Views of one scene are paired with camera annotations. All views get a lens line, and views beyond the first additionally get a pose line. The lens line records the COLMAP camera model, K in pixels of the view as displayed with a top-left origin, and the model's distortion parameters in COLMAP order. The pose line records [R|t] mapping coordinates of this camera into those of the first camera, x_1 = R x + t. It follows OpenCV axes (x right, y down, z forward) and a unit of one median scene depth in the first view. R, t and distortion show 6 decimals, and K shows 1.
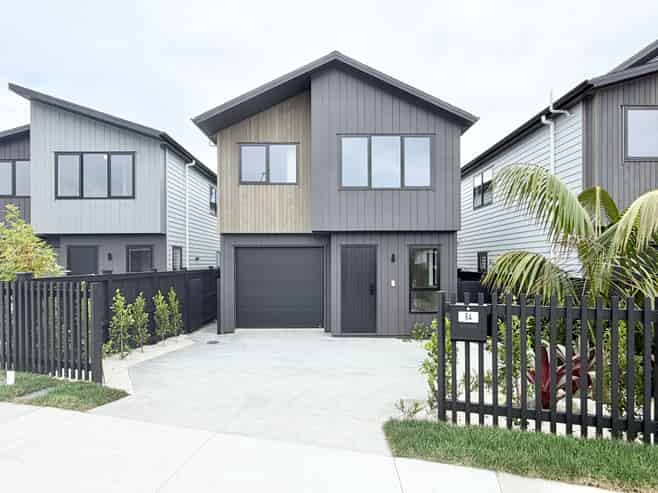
lens RADIAL K [[390.4, 0, 329.3], [0, 390.4, 235.6], [0, 0, 1]] dist [-0.126145, -0.000032]
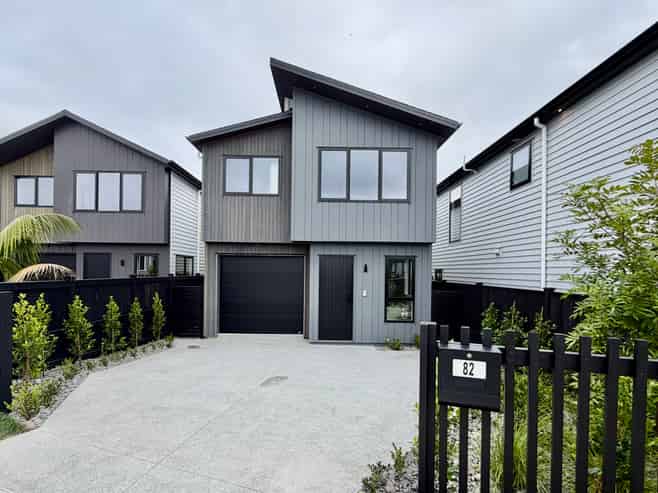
lens RADIAL K [[266.5, 0, 334.5], [0, 266.5, 249.8], [0, 0, 1]] dist [0.000182, 0.000128]
pose [[0.999845, 0.016397, -0.006365, 0.074064], [-0.016430, 0.999852, -0.005163, 0.013630], [0.006279, 0.005267, 0.999966, 0.286419]]
